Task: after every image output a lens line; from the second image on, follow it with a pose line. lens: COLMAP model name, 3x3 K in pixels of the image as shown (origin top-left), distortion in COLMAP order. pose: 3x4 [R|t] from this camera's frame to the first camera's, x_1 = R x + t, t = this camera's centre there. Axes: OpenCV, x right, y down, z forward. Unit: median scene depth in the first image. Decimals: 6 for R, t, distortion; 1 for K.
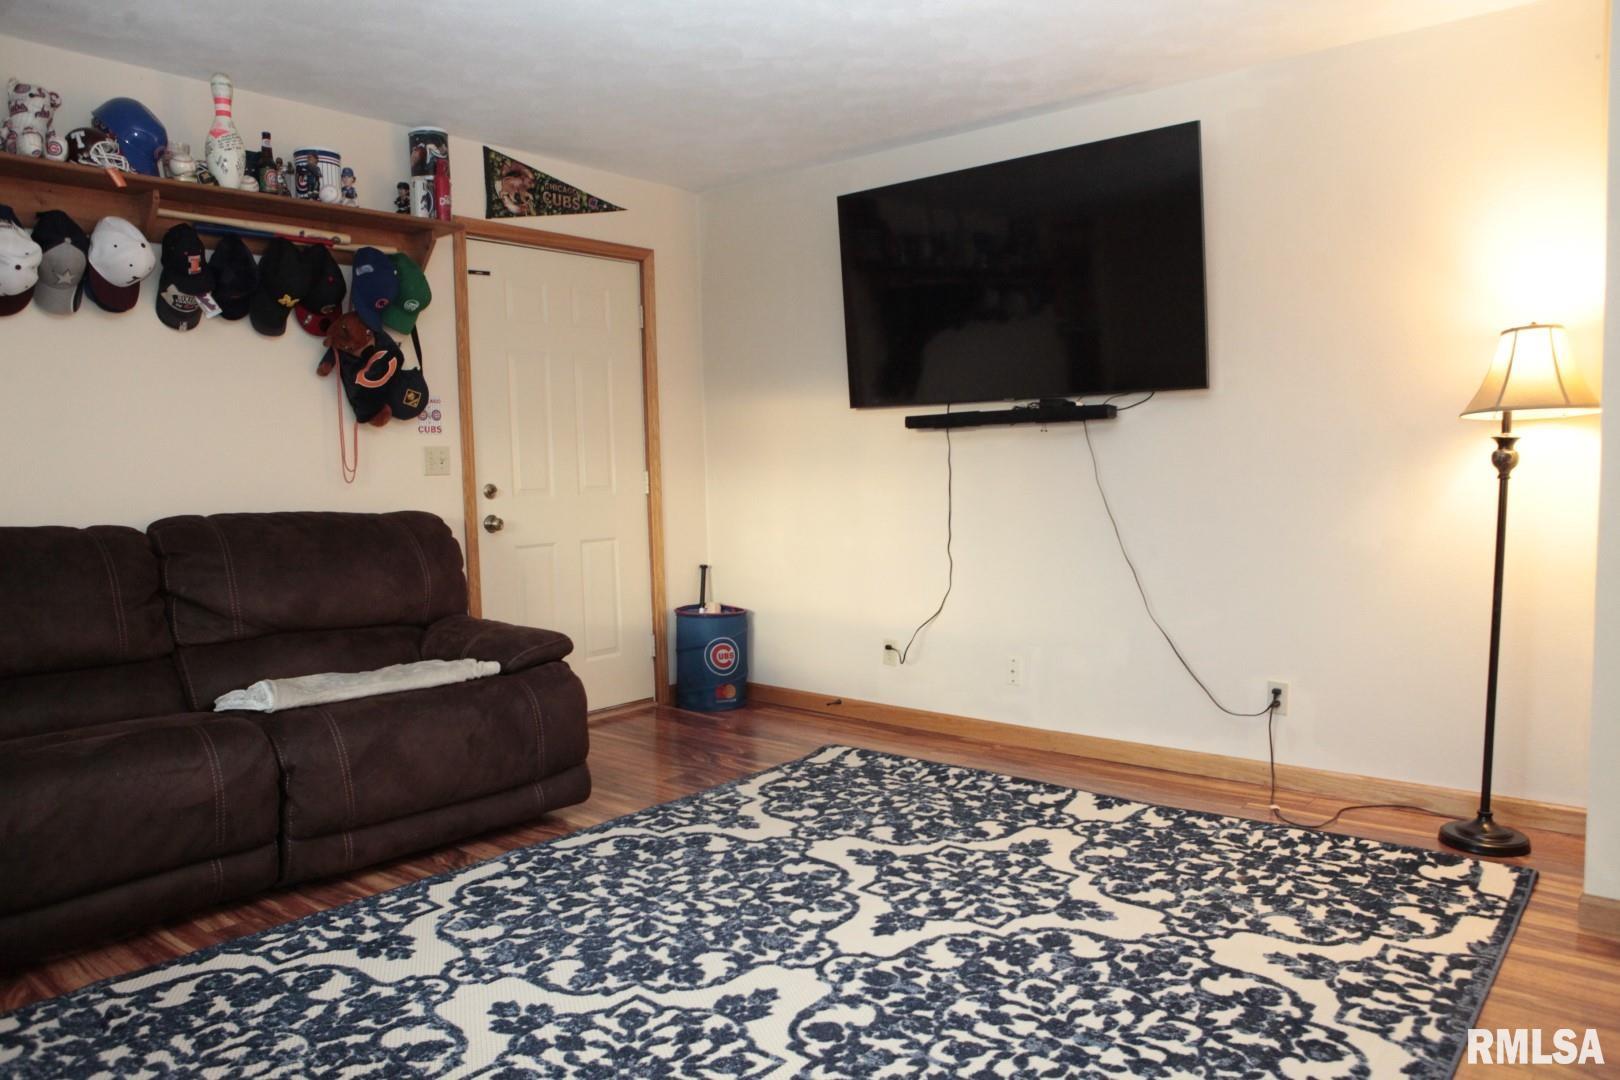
lens RADIAL K [[1125.1, 0, 808.4], [0, 1125.1, 539.6], [0, 0, 1]] dist [-0.091478, 0.061589]
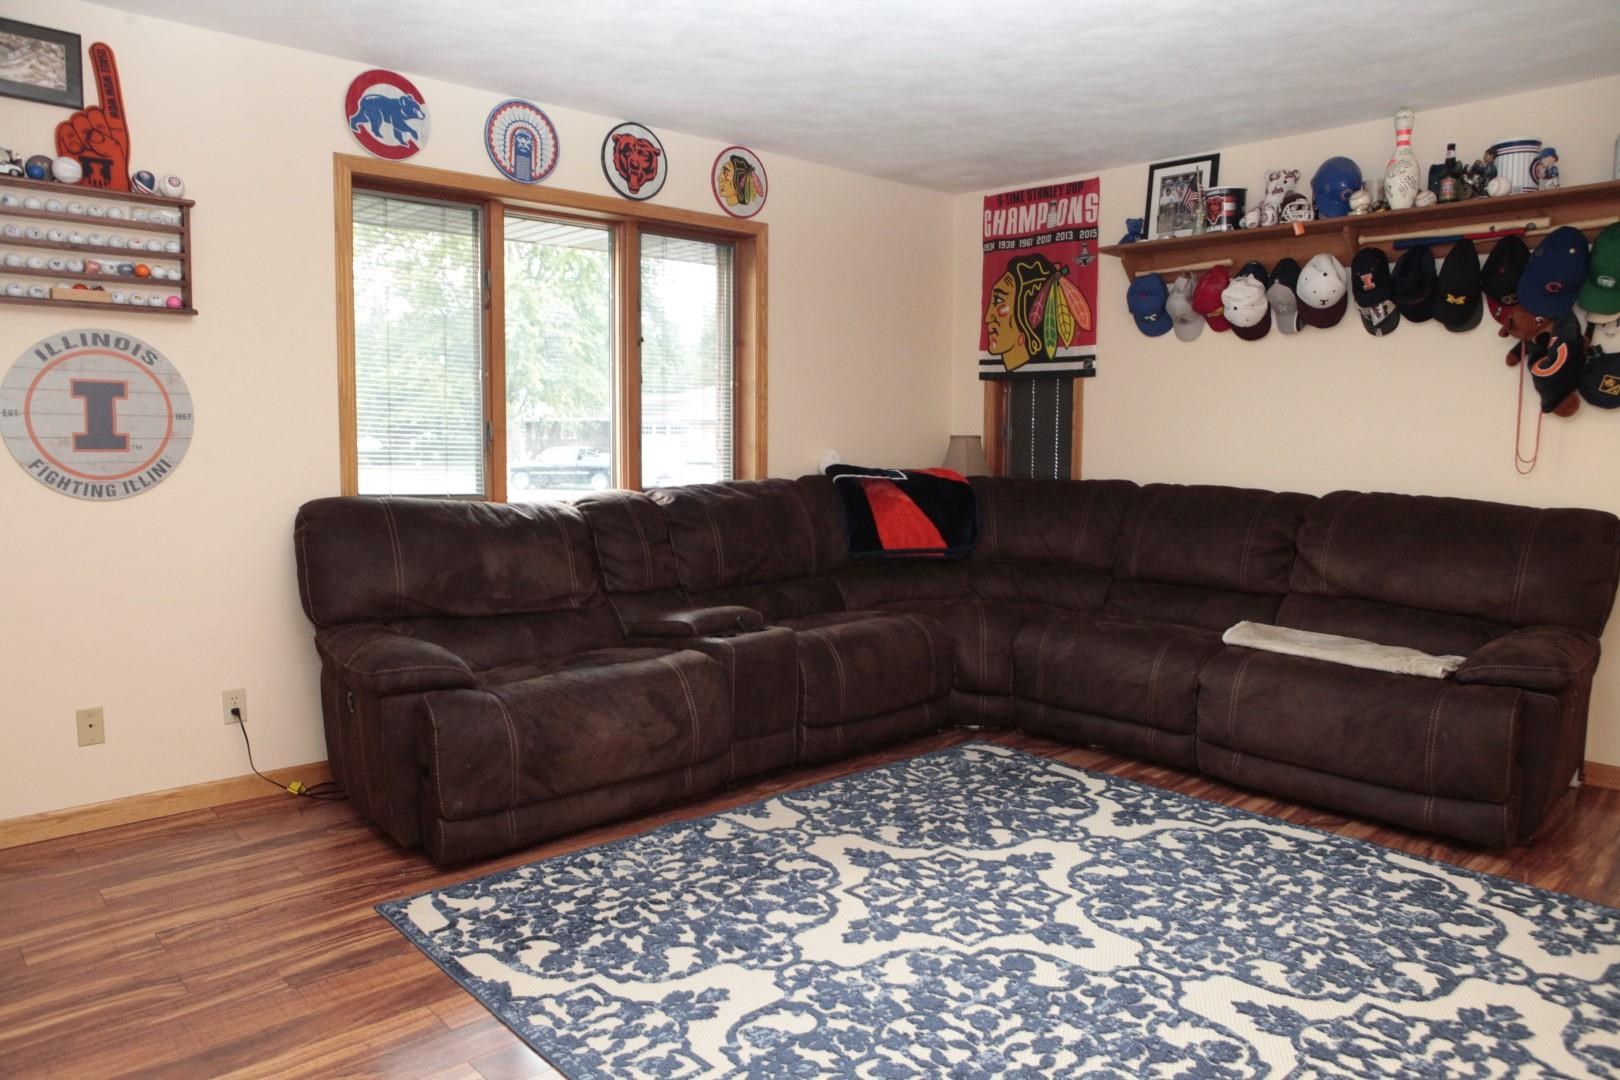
lens RADIAL K [[1125.1, 0, 806.5], [0, 1125.1, 542.8], [0, 0, 1]] dist [-0.091478, 0.061589]
pose [[-0.132782, 0.122077, -0.983599, 0.883205], [-0.070229, 0.988733, 0.132195, -0.103191], [0.988654, 0.086630, -0.122713, 0.685832]]
